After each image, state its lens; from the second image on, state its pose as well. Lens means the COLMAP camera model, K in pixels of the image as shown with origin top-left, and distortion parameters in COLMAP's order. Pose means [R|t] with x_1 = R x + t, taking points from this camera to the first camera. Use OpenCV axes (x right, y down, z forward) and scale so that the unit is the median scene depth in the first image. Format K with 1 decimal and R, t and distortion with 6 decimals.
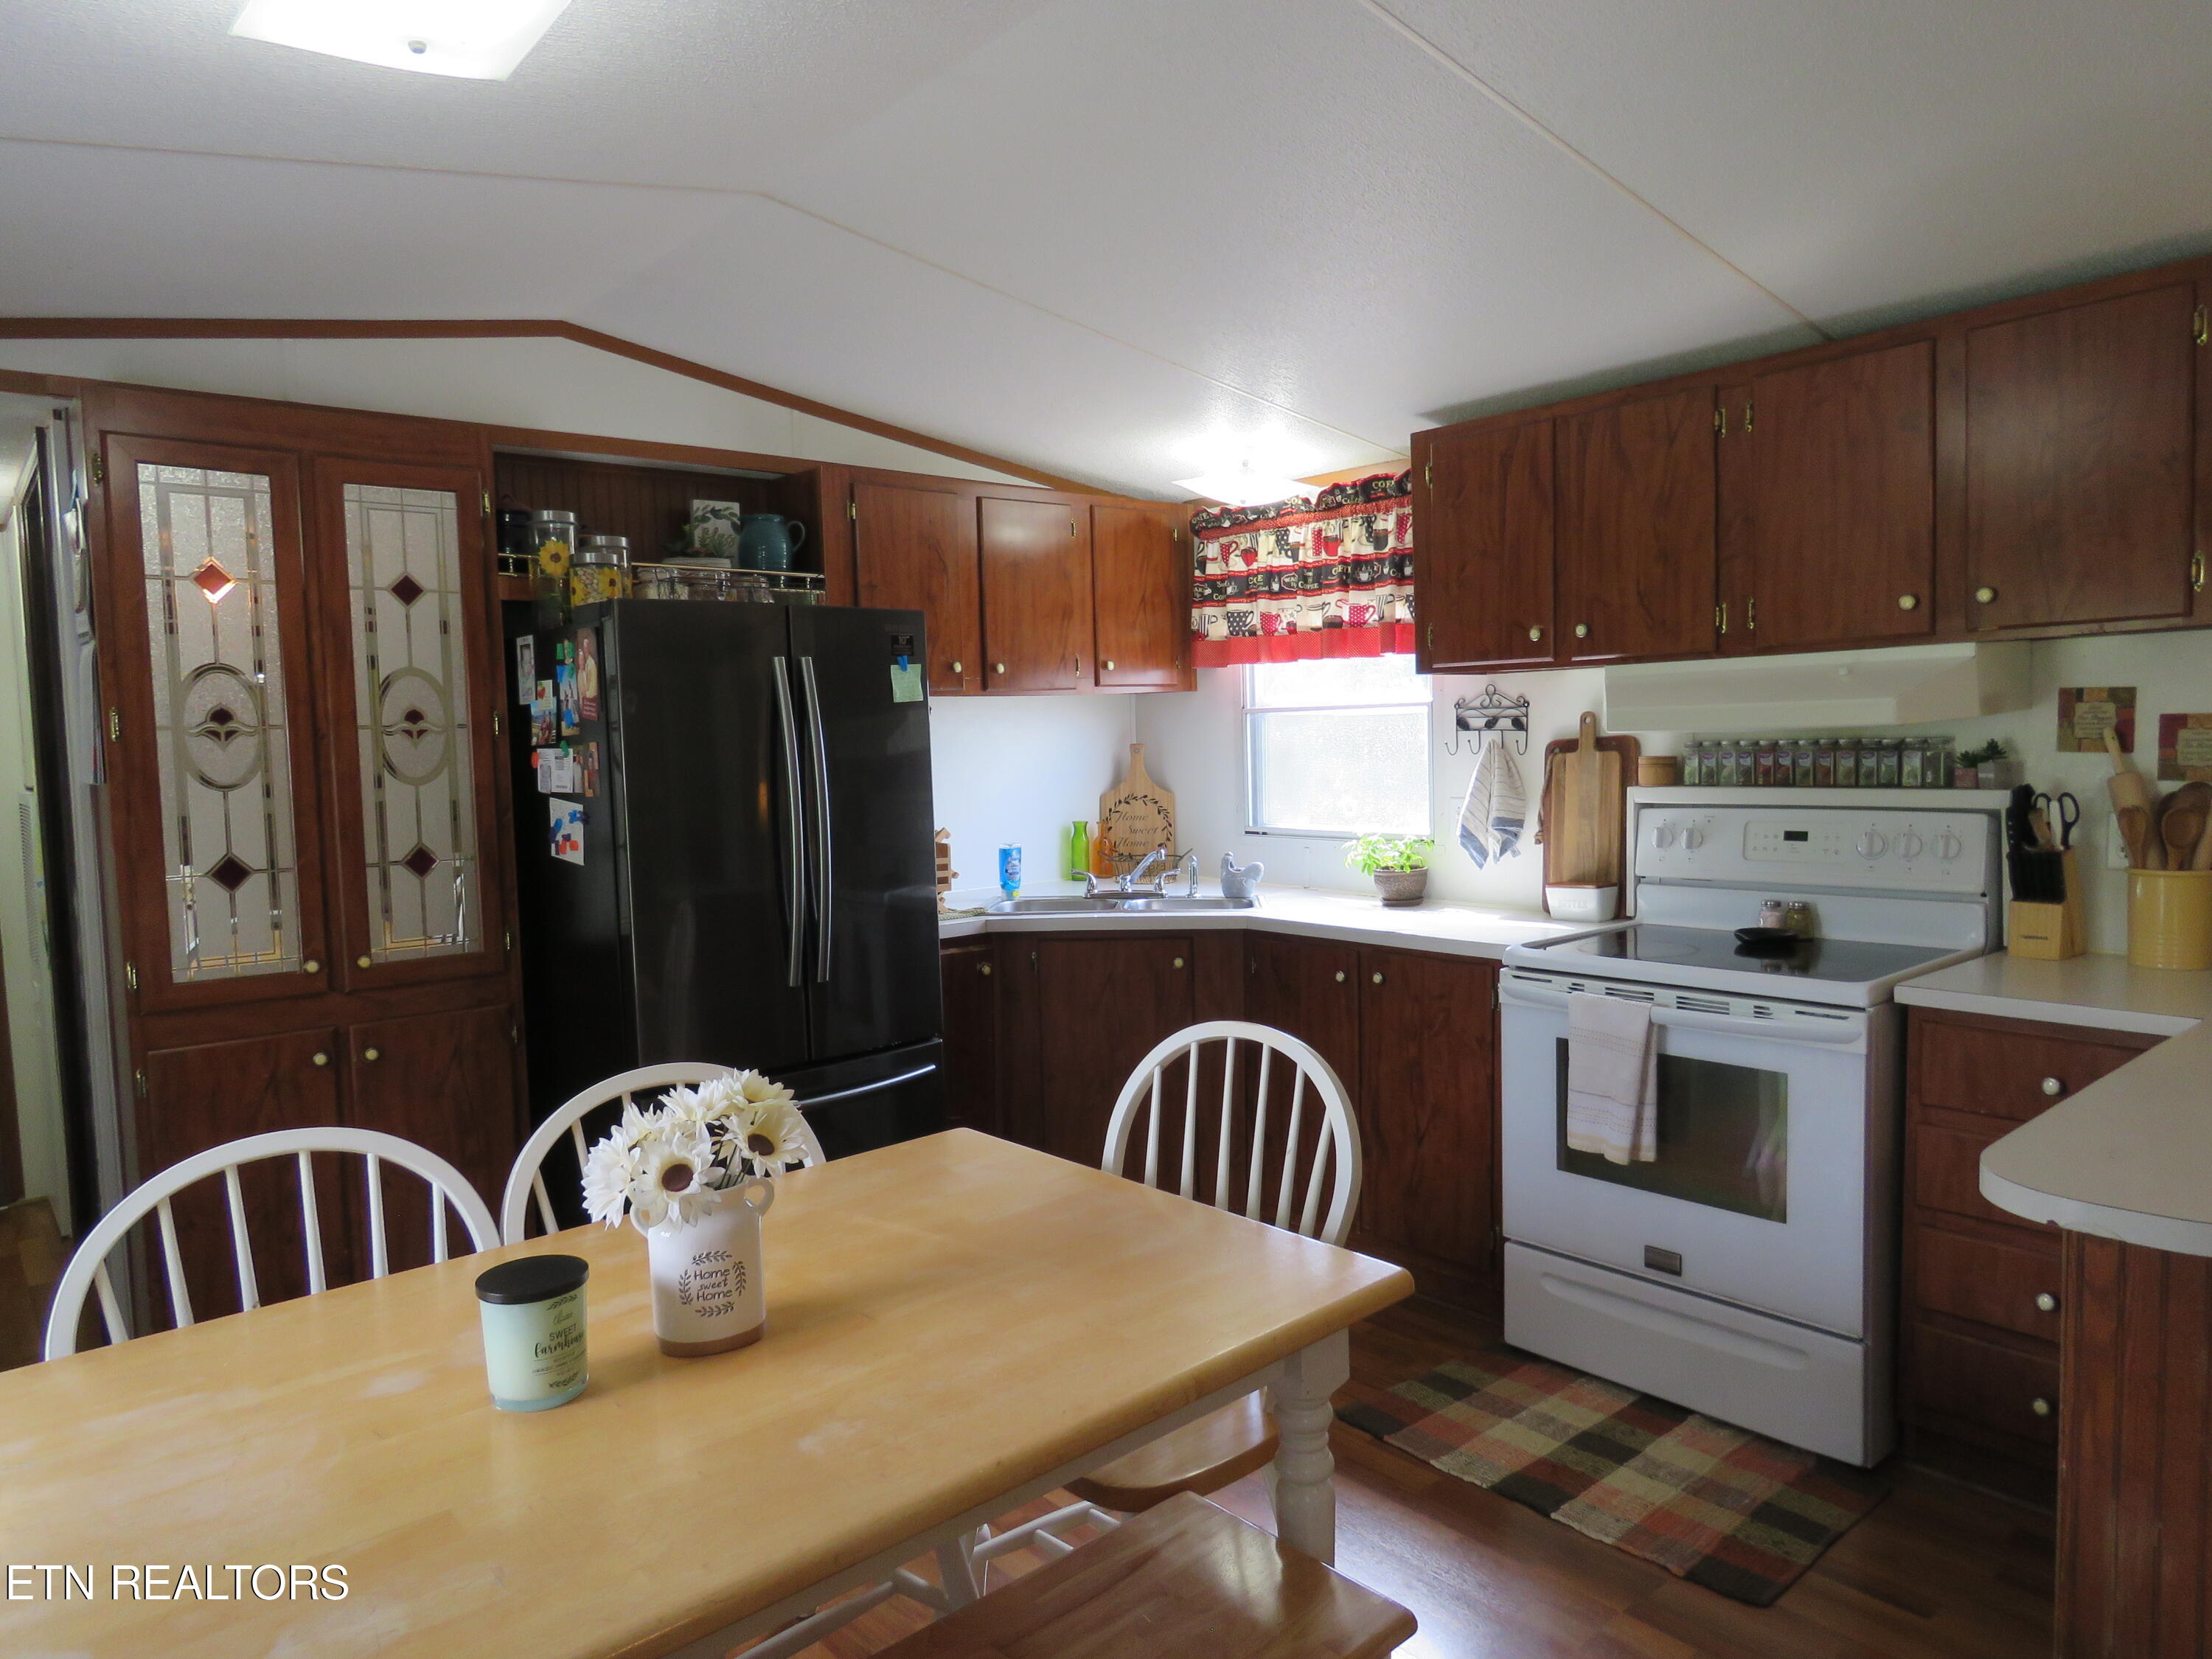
lens RADIAL K [[1392.7, 0, 1118.2], [0, 1392.7, 824.4], [0, 0, 1]] dist [-0.000020, -0.001191]
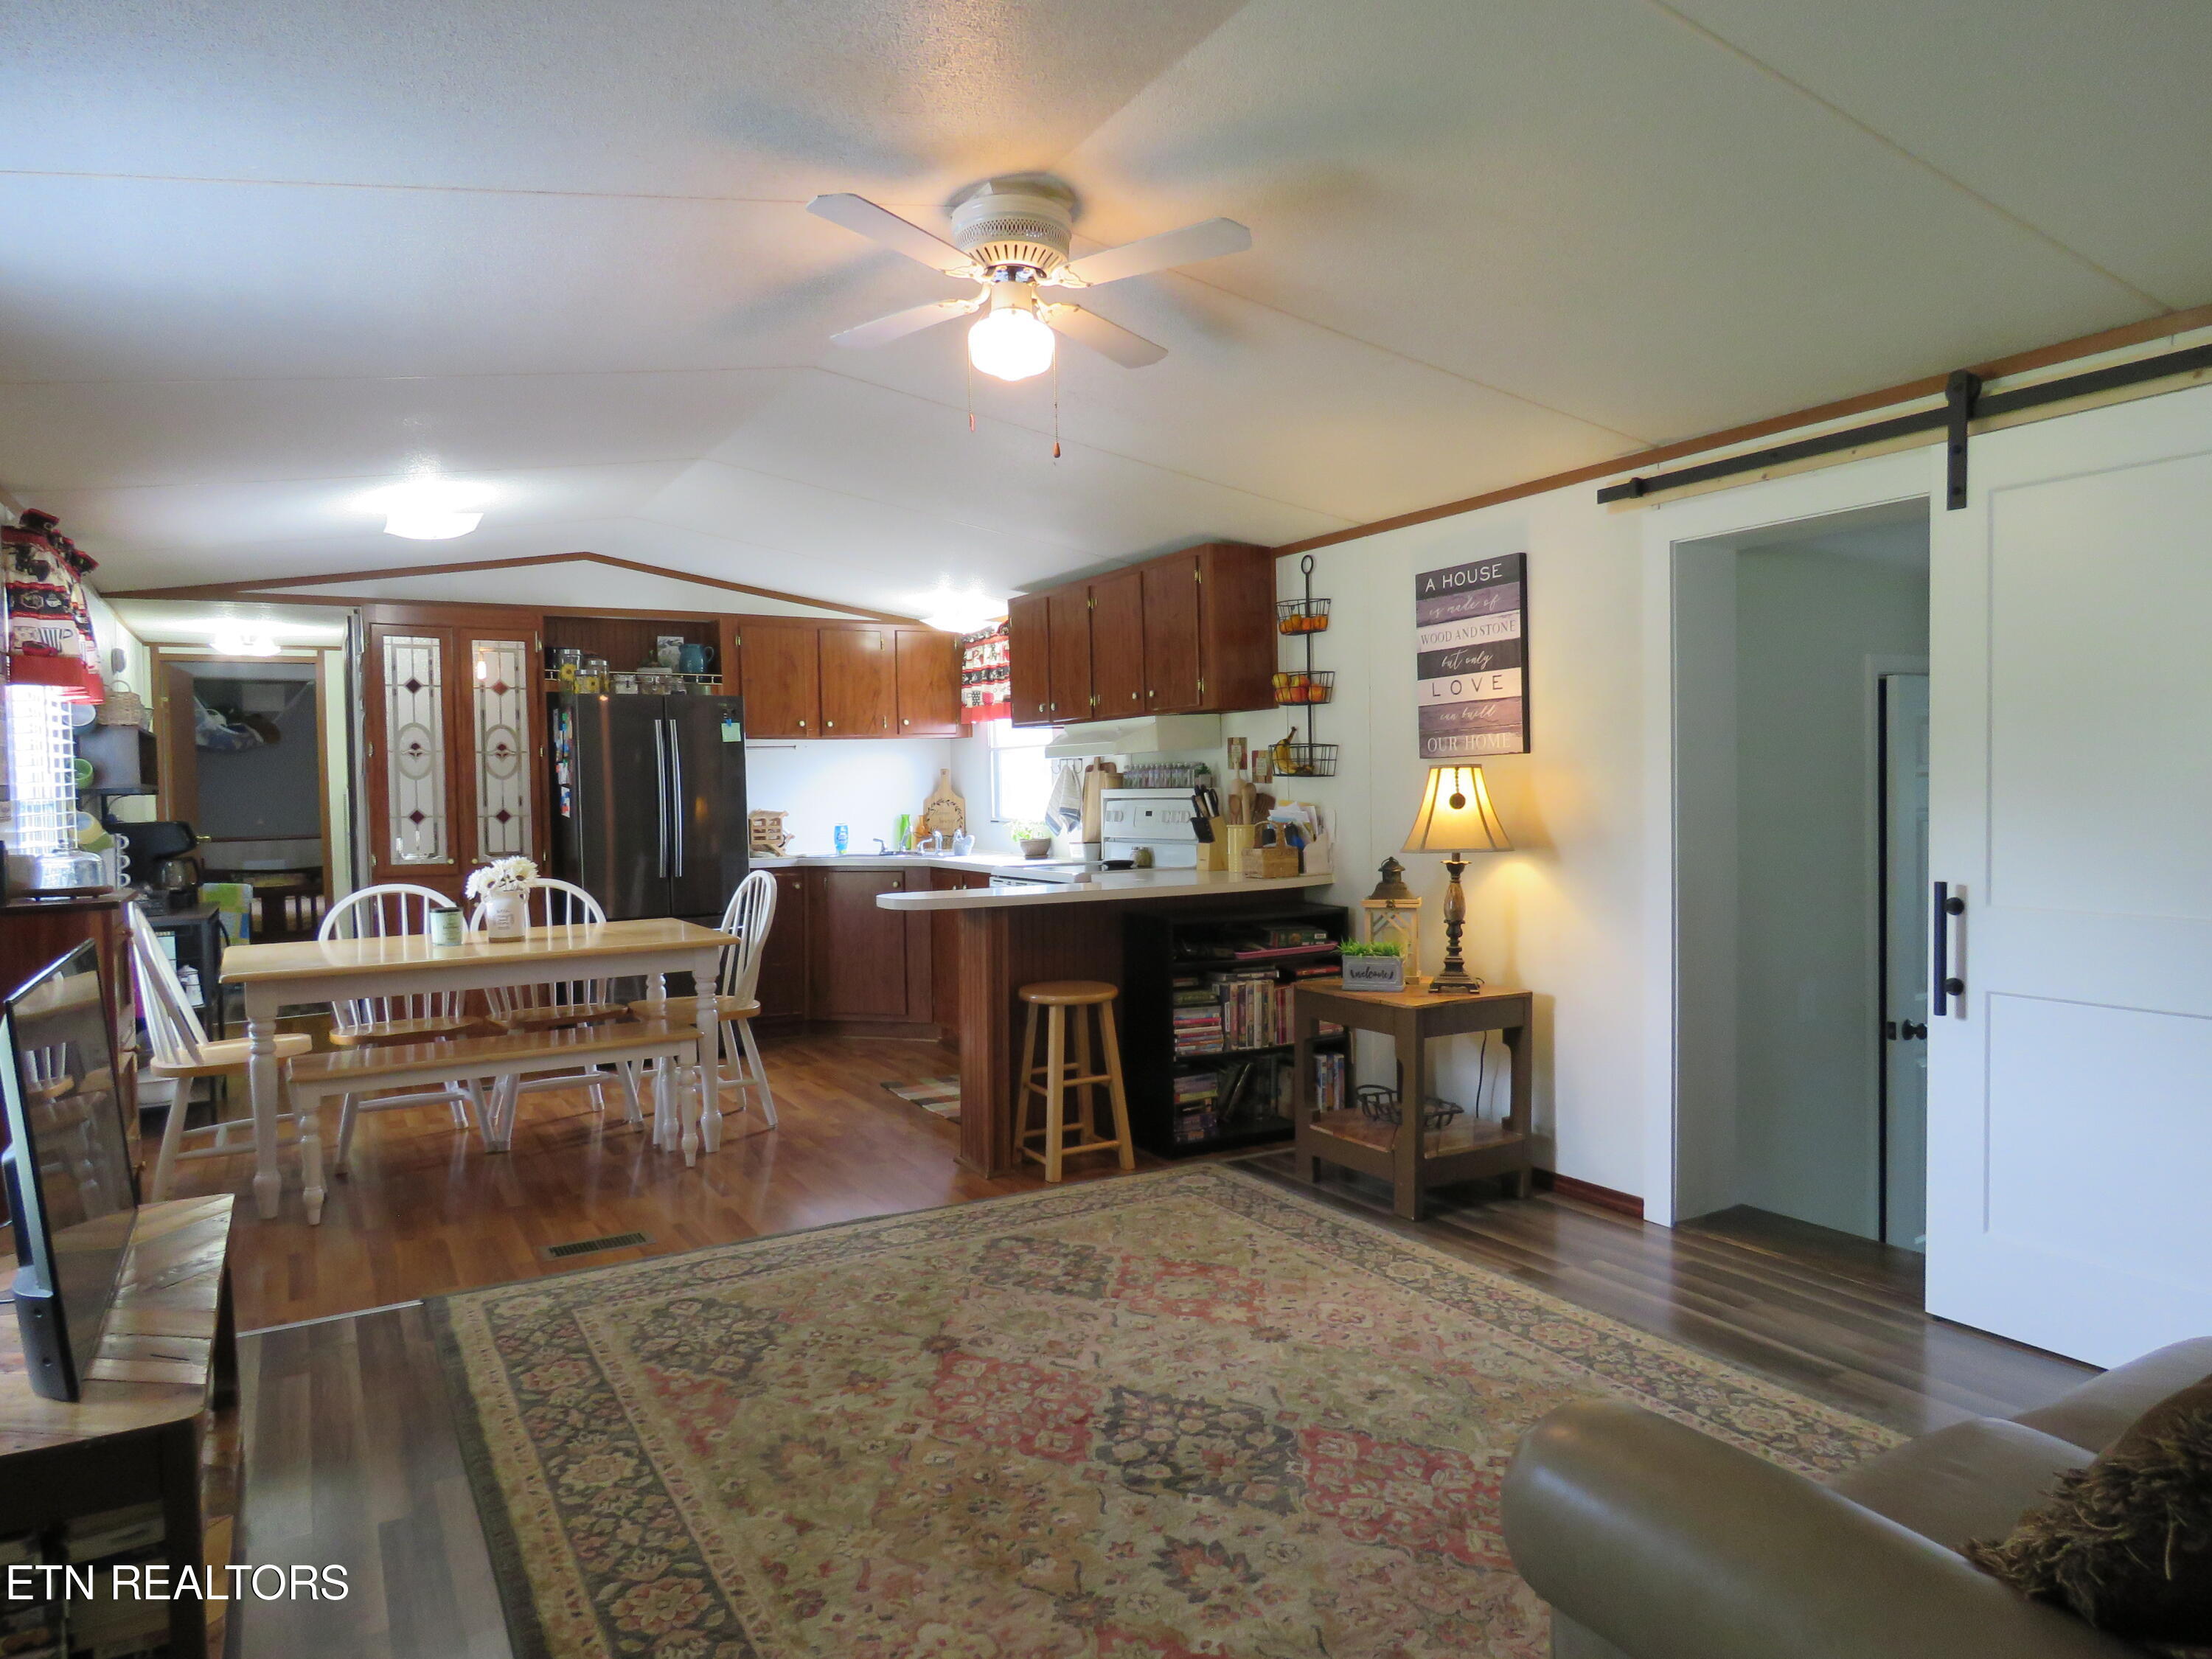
lens RADIAL K [[1411.2, 0, 1106.0], [0, 1411.2, 829.5], [0, 0, 1]] dist [0.034513, -0.002980]
pose [[0.979836, 0.016702, -0.199102, 0.778784], [-0.022563, 0.999375, -0.027206, 0.080651], [0.198523, 0.031149, 0.979601, -0.877780]]
